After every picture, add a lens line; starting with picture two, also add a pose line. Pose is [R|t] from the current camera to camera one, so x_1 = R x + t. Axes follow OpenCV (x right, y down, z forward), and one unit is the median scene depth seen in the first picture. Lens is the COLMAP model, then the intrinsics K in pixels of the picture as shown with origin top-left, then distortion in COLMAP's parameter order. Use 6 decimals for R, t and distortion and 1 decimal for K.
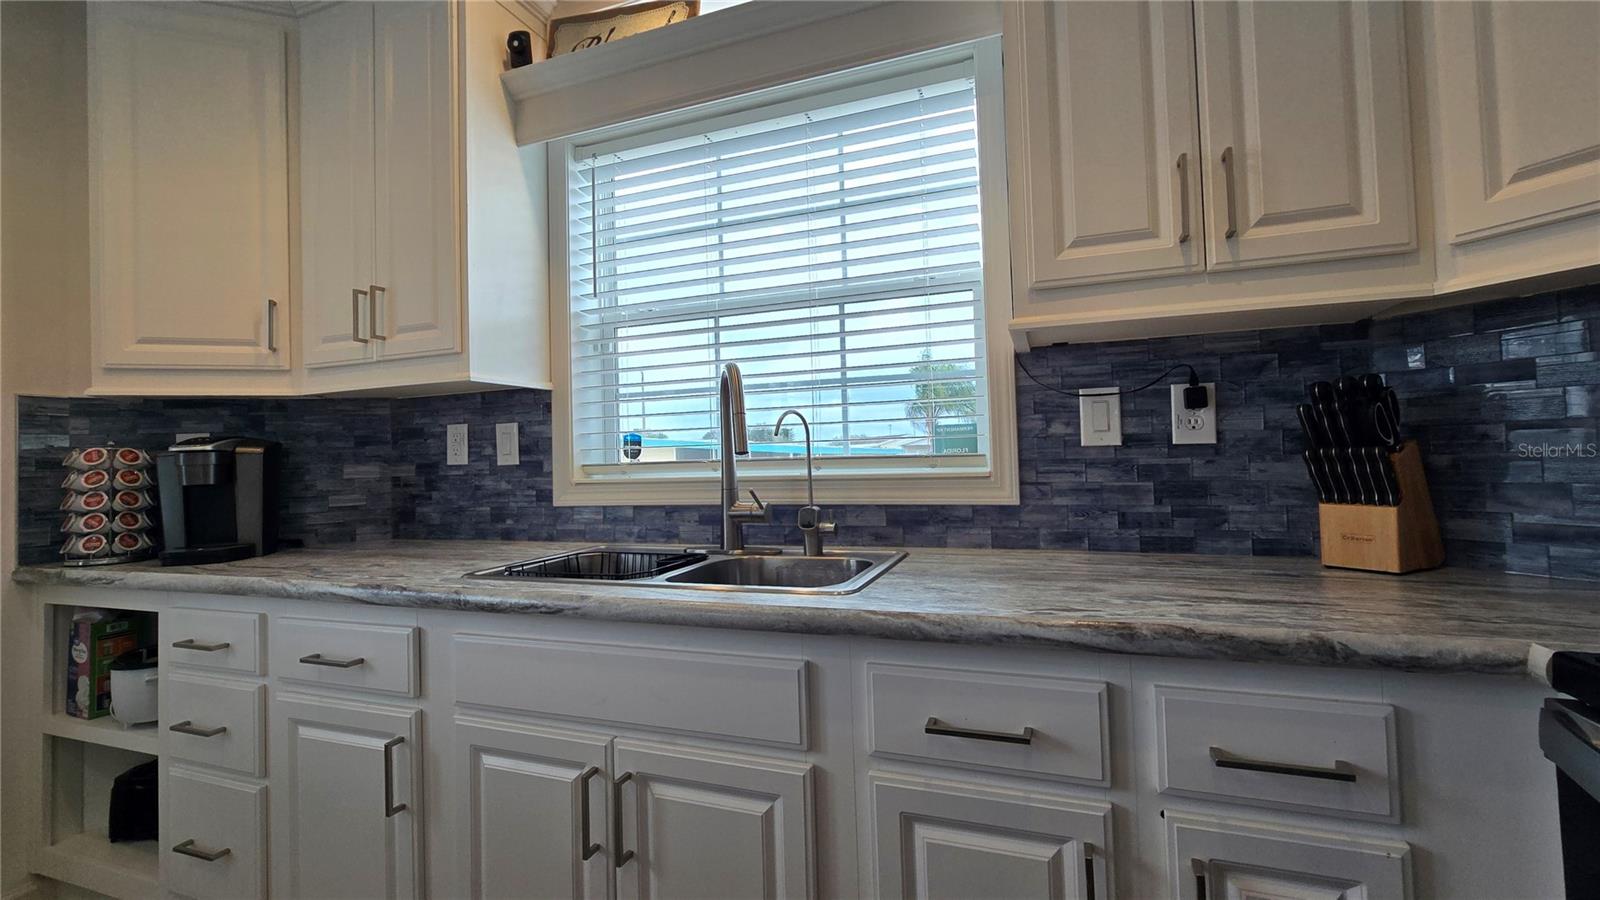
lens RADIAL K [[689.6, 0, 795.4], [0, 689.6, 434.0], [0, 0, 1]] dist [-0.007249, 0.000048]
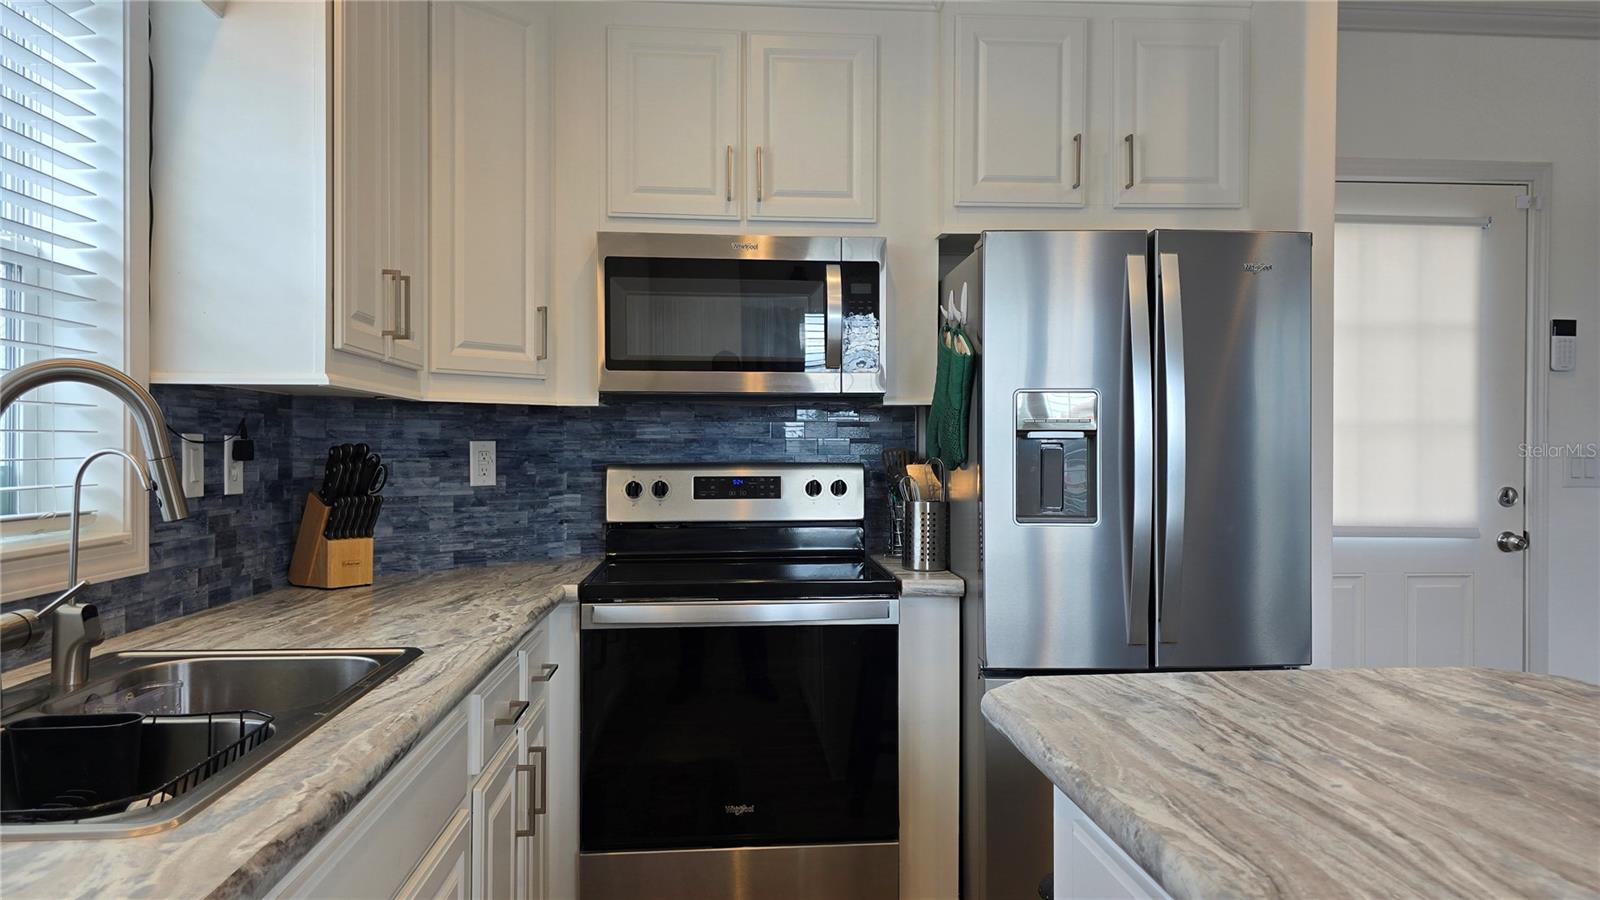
lens RADIAL K [[1073.5, 0, 805.0], [0, 1073.5, 458.6], [0, 0, 1]] dist [0.087280, -0.075410]
pose [[-0.435522, 0.017397, 0.900010, -1.201773], [-0.022445, 0.999293, -0.030177, -0.008623], [-0.899898, -0.033344, -0.434823, 0.901990]]
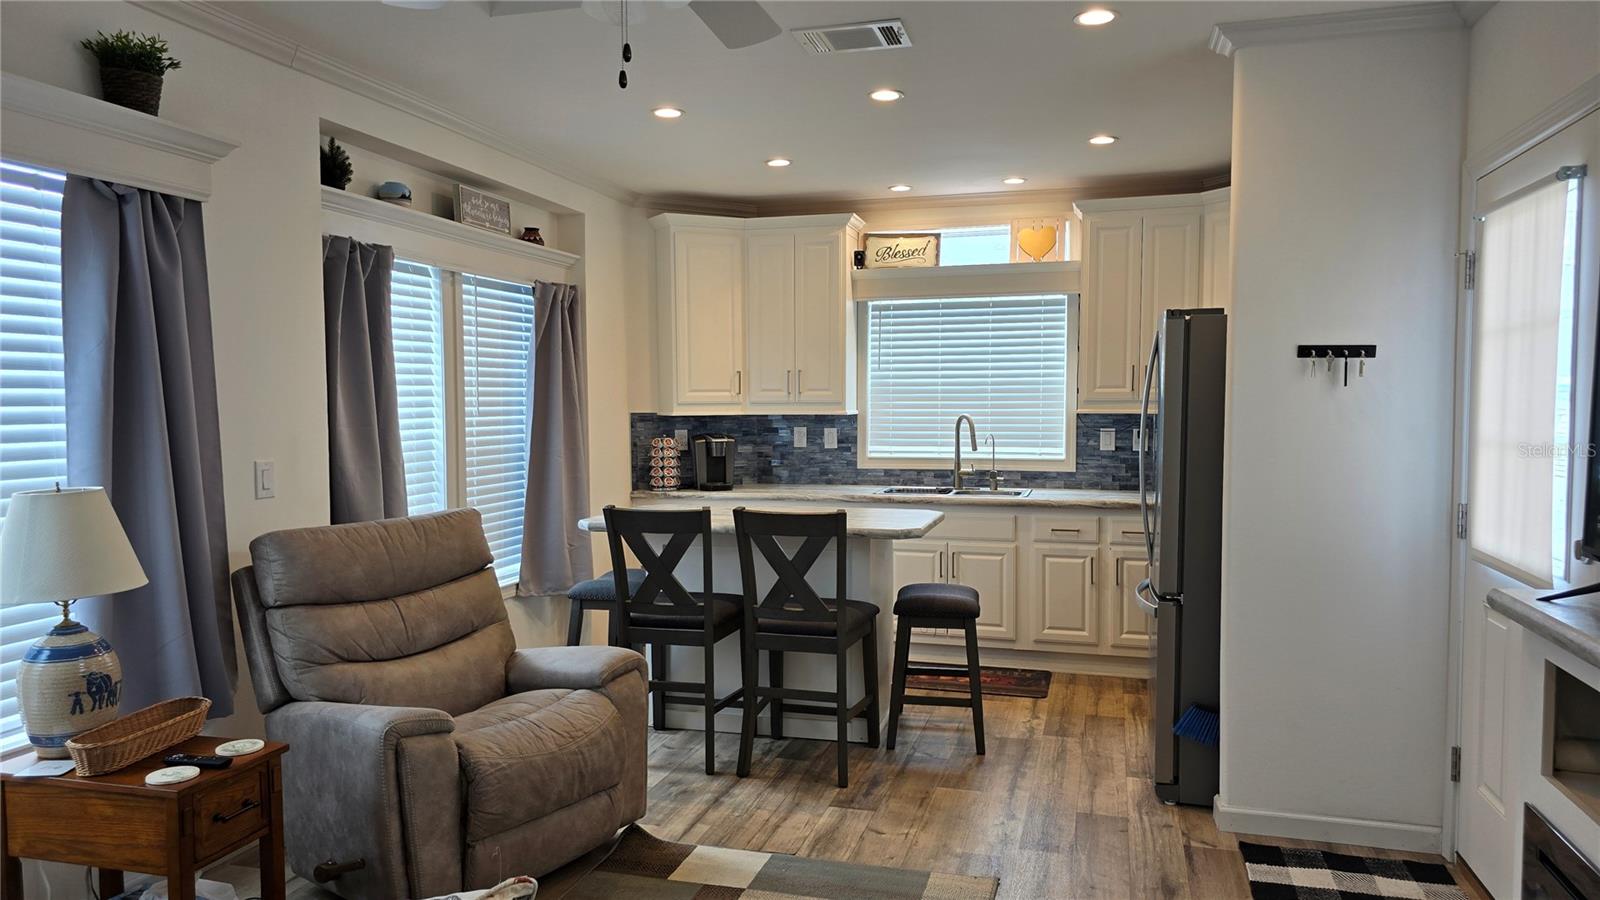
lens RADIAL K [[1073.5, 0, 805.0], [0, 1073.5, 458.6], [0, 0, 1]] dist [0.087280, -0.075410]
pose [[0.995314, 0.021207, 0.094339, -1.102864], [-0.029477, 0.995759, 0.087152, -0.278927], [-0.092090, -0.089525, 0.991718, -3.012889]]
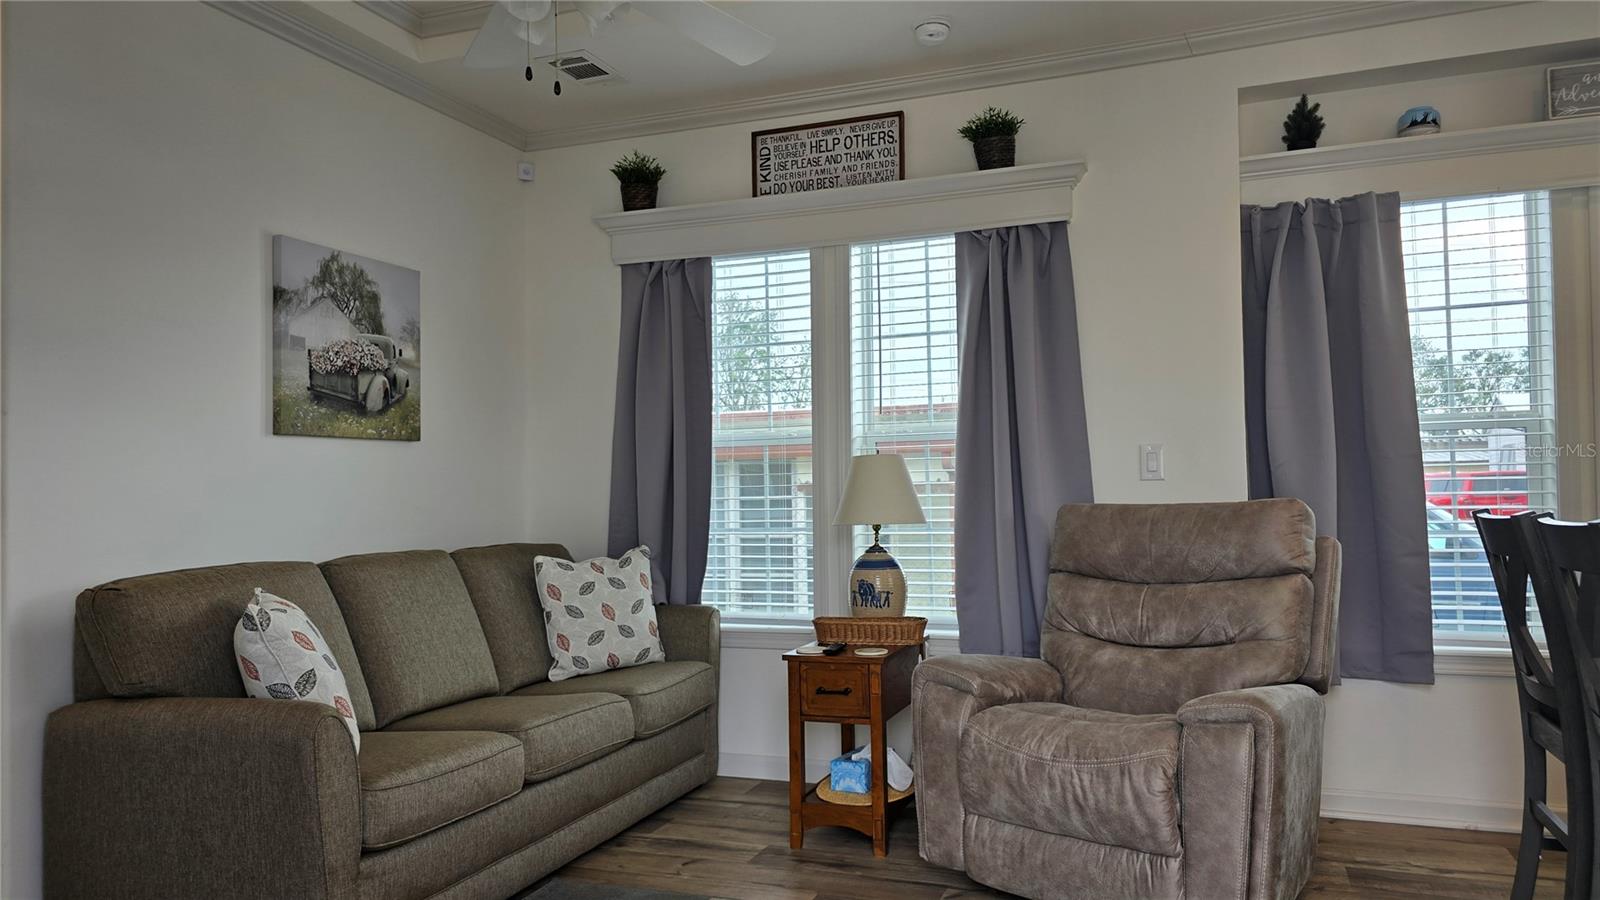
lens RADIAL K [[1084.5, 0, 823.1], [0, 1084.5, 463.8], [0, 0, 1]] dist [0.076481, -0.079534]
pose [[0.011178, 0.001552, -0.999936, 0.454520], [0.052258, 0.998631, 0.002134, -0.028914], [0.998571, -0.052278, 0.011082, -1.298678]]
